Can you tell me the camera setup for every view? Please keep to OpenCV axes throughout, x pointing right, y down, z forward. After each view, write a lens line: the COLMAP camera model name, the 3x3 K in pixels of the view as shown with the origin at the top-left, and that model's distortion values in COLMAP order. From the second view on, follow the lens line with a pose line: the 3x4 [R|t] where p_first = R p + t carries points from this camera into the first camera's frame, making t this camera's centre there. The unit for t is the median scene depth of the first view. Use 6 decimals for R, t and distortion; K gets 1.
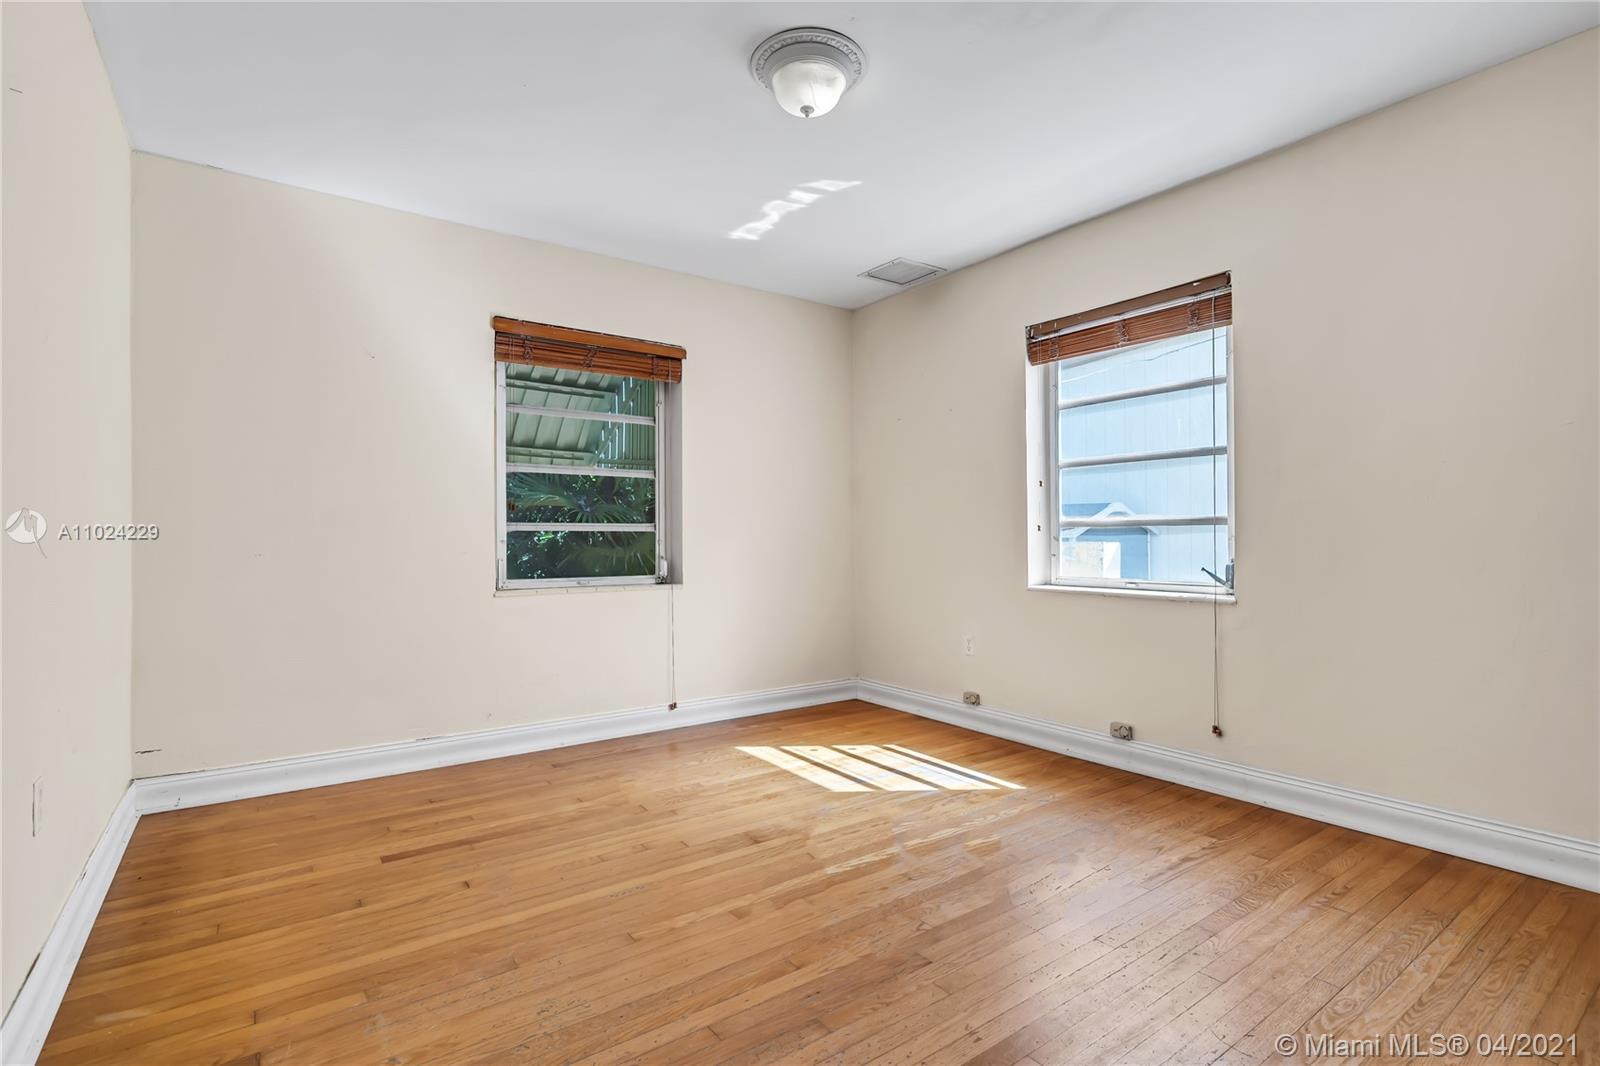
lens RADIAL K [[758.3, 0, 800.2], [0, 758.3, 538.0], [0, 0, 1]] dist [0.013904, 0.000030]
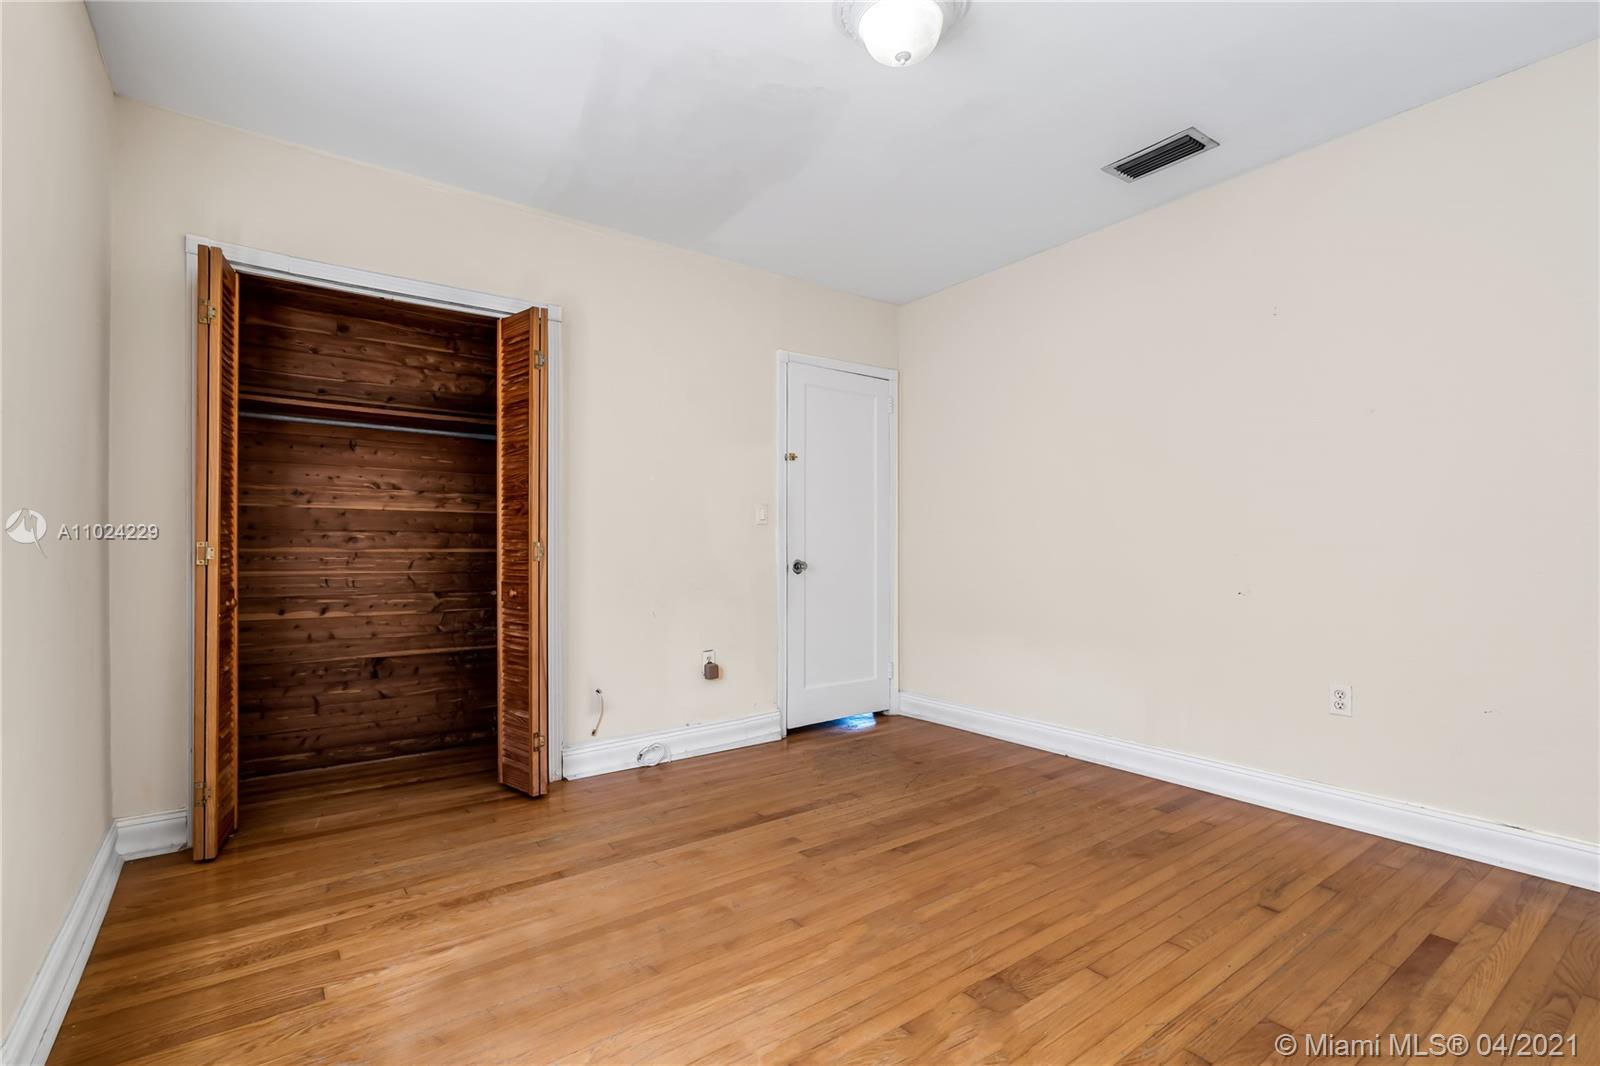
lens RADIAL K [[758.3, 0, 802.8], [0, 758.3, 538.6], [0, 0, 1]] dist [0.013904, 0.000030]
pose [[-0.999950, 0.005492, -0.008298, 0.146020], [0.005613, 0.999877, -0.014667, 0.007583], [0.008217, -0.014713, -0.999858, 2.000784]]
